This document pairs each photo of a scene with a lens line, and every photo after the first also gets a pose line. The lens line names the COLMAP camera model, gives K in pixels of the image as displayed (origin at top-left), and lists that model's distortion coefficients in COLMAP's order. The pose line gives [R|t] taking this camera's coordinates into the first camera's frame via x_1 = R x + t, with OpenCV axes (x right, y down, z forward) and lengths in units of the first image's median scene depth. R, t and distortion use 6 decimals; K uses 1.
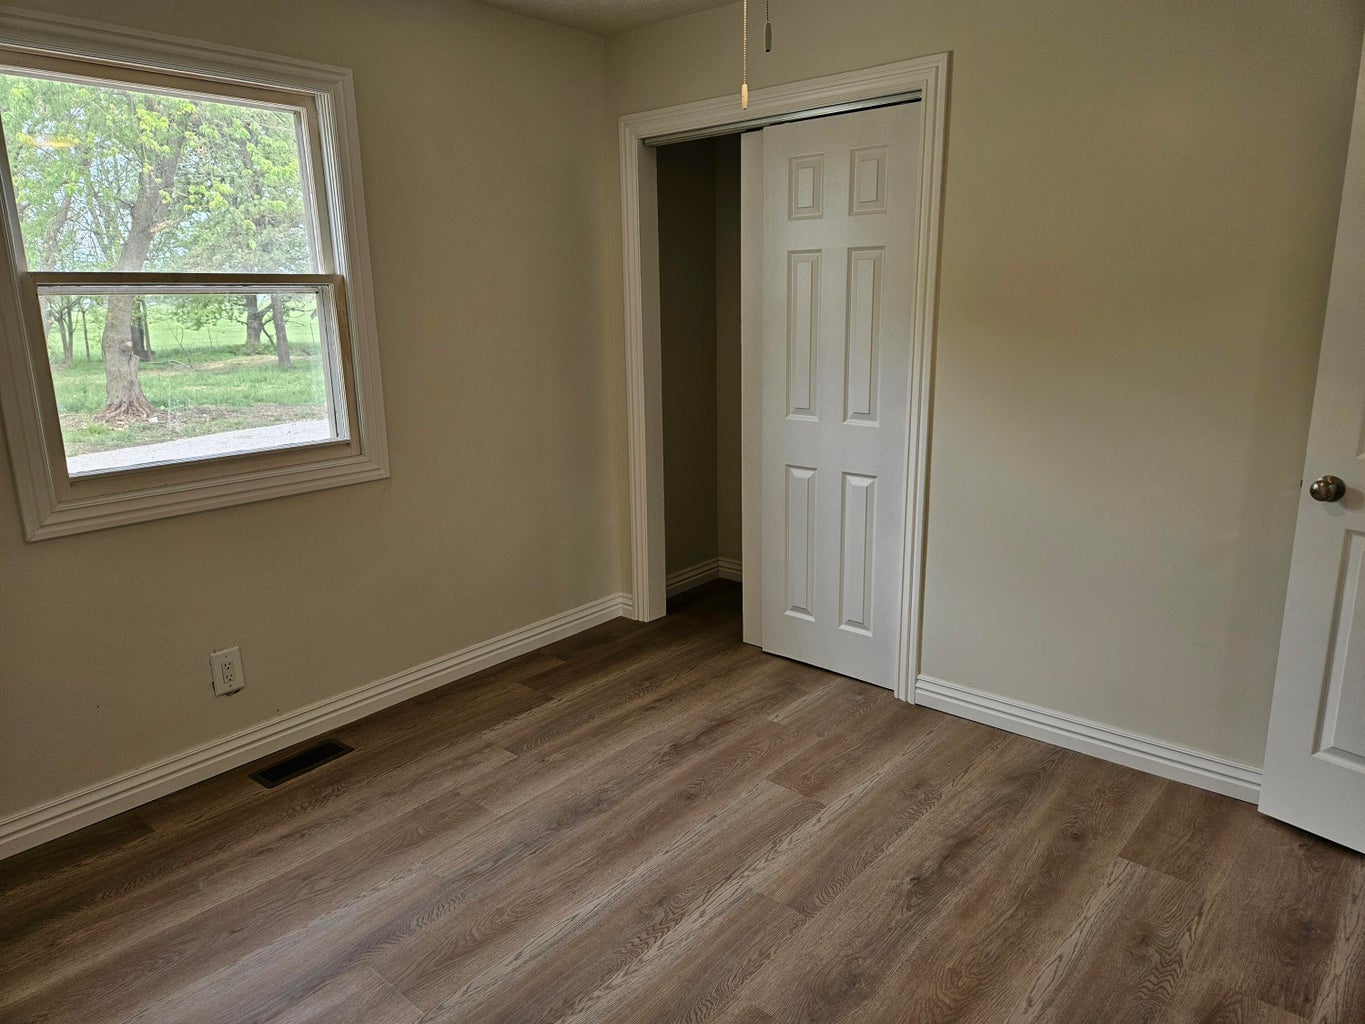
lens RADIAL K [[913.3, 0, 676.8], [0, 913.3, 510.9], [0, 0, 1]] dist [0.090039, -0.077452]
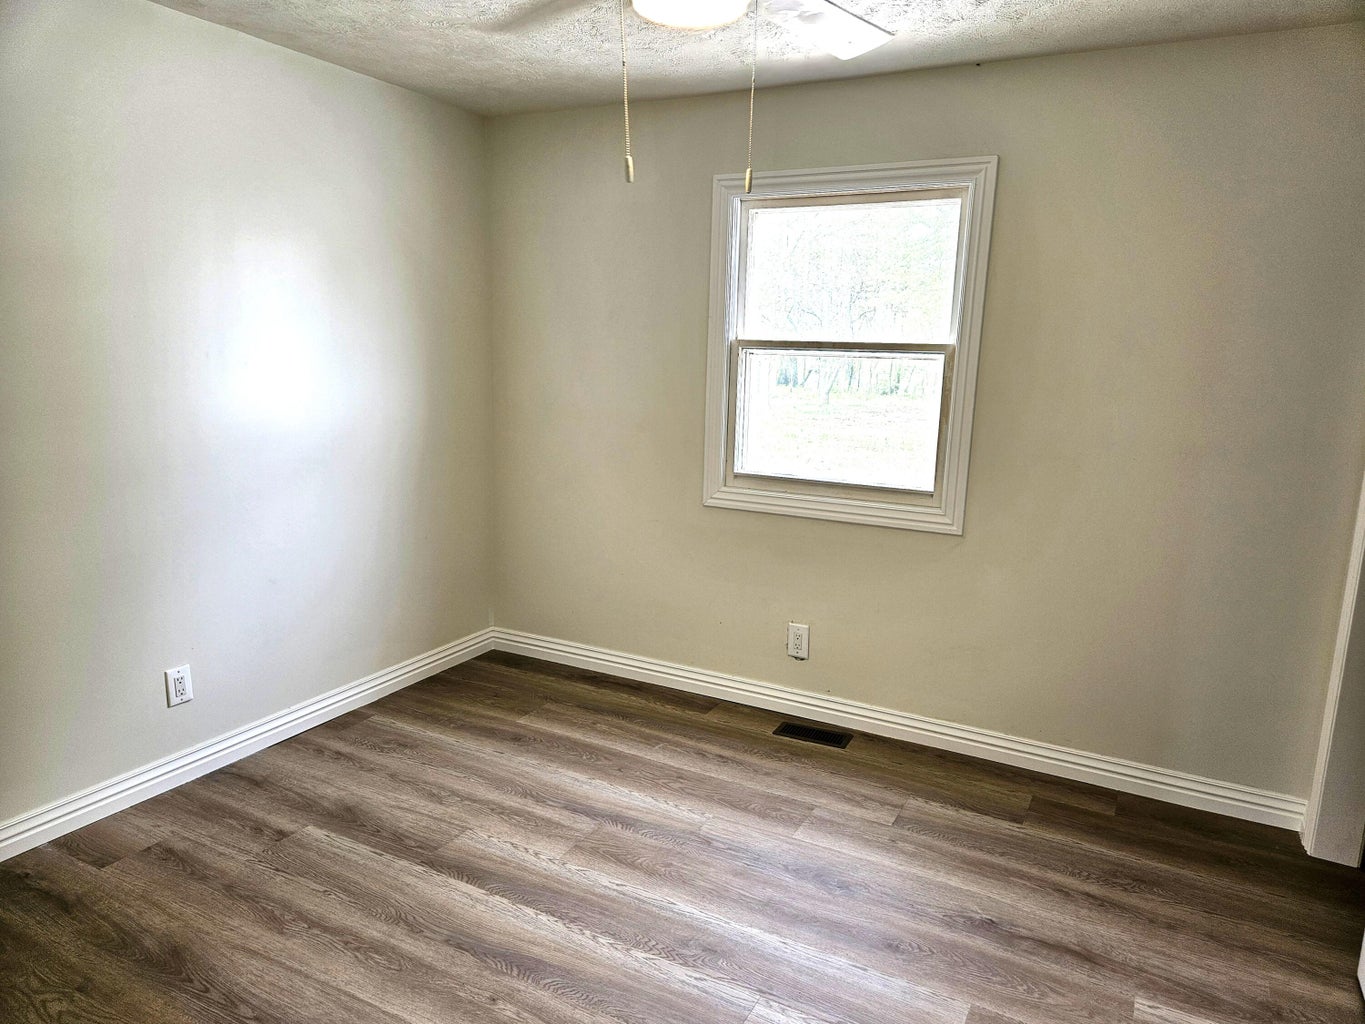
lens RADIAL K [[914.9, 0, 684.5], [0, 914.9, 522.0], [0, 0, 1]] dist [0.029447, -0.004776]
pose [[0.224645, 0.221500, -0.948932, 0.633701], [-0.256313, 0.952962, 0.161763, -0.146938], [0.940127, 0.206884, 0.270851, 0.440777]]
